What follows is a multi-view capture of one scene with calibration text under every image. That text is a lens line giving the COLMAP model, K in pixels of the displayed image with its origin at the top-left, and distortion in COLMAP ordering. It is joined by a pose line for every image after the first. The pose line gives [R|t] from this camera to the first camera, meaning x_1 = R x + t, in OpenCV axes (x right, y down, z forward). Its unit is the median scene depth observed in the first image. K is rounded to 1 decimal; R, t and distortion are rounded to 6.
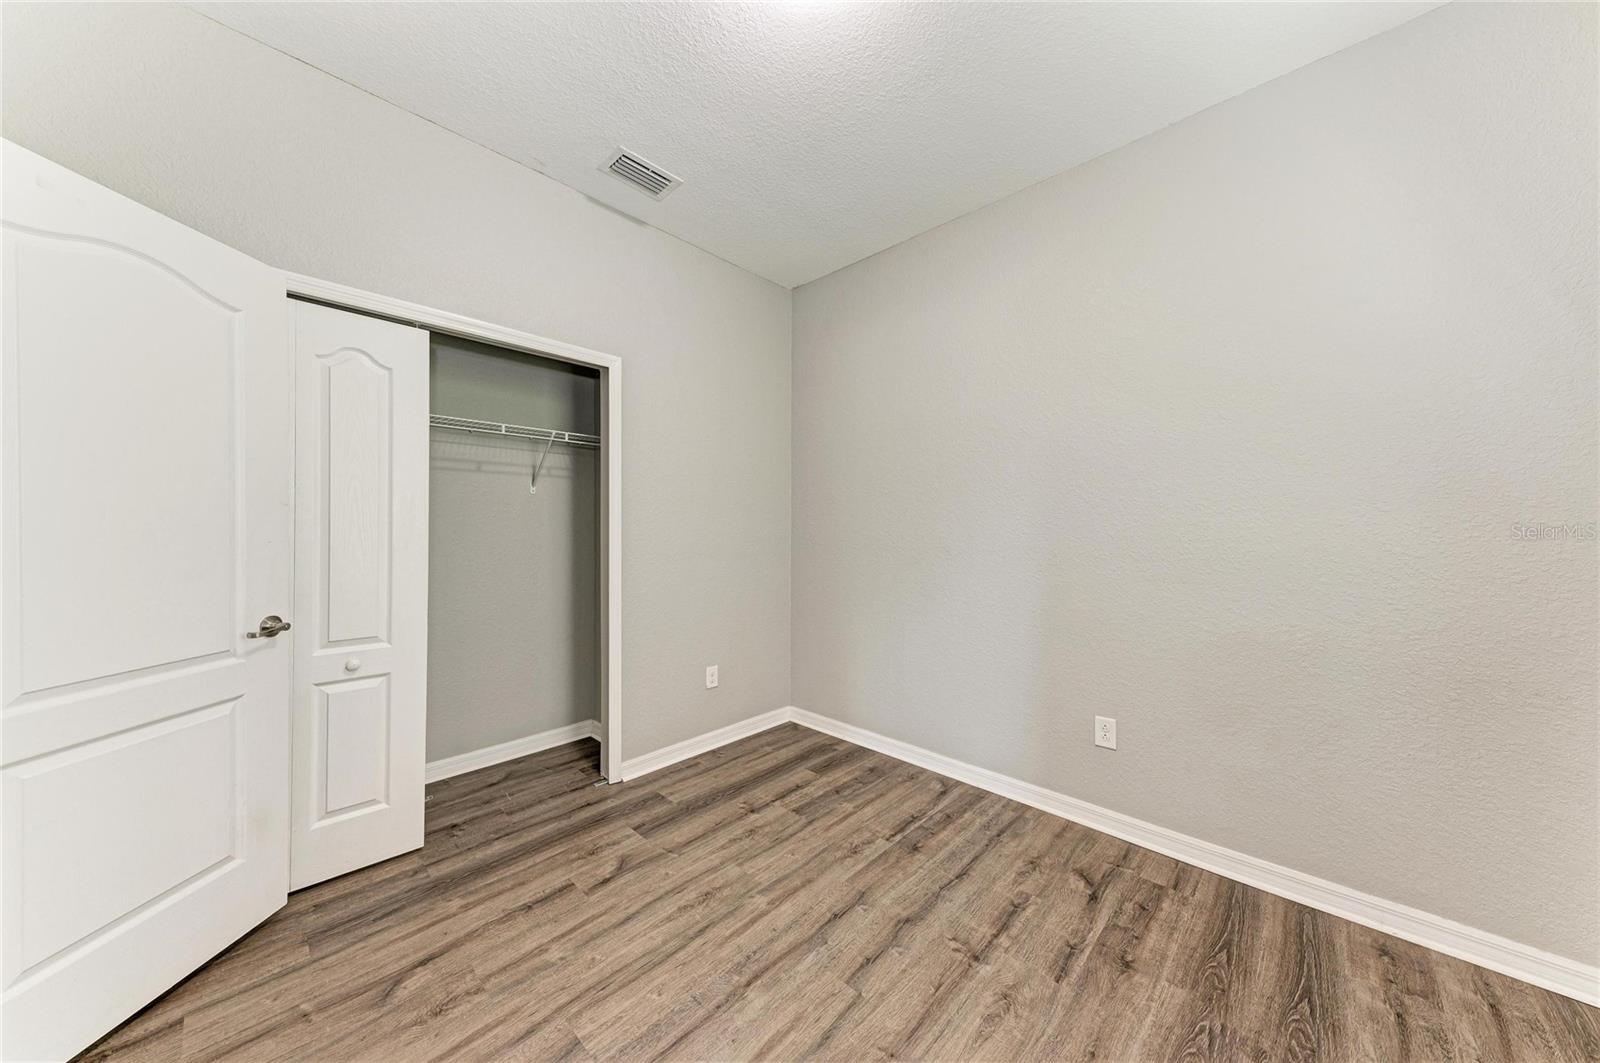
lens RADIAL K [[543.2, 0, 800.7], [0, 543.2, 529.2], [0, 0, 1]] dist [0.018900, -0.004442]
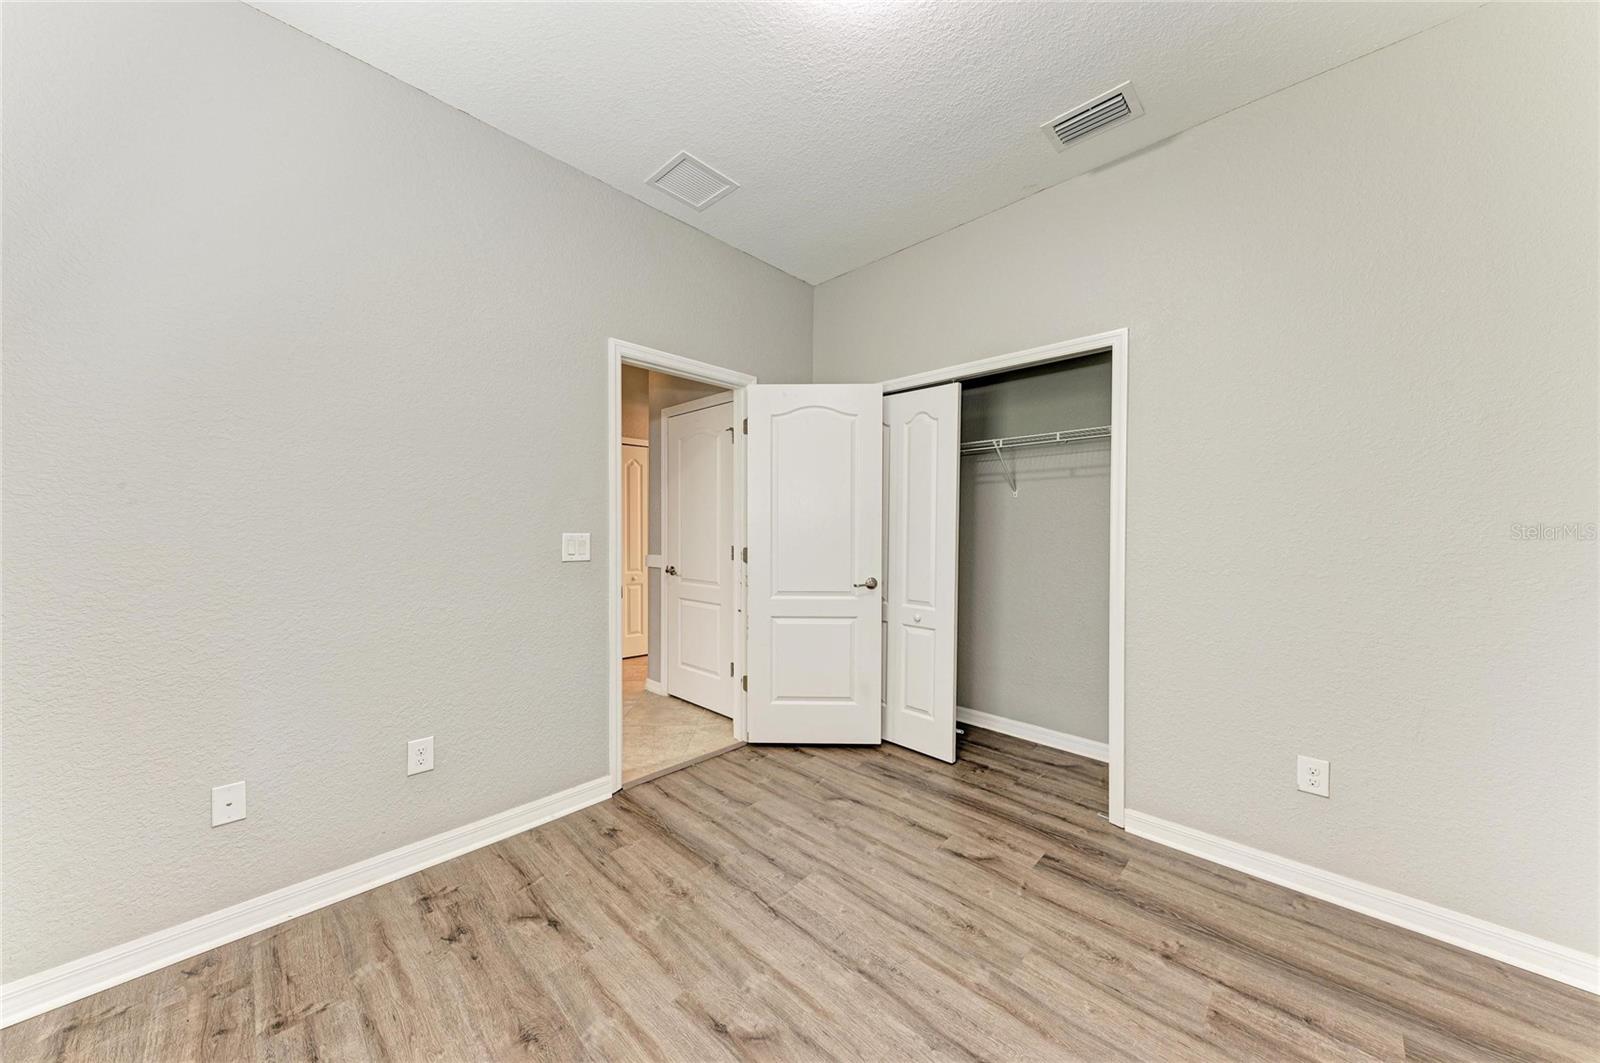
lens RADIAL K [[543.2, 0, 800.4], [0, 543.2, 529.5], [0, 0, 1]] dist [0.018900, -0.004442]
pose [[-0.015693, -0.001674, -0.999875, 0.725426], [-0.004926, 0.999987, -0.001597, 0.003300], [0.999865, 0.004900, -0.015701, 0.698067]]
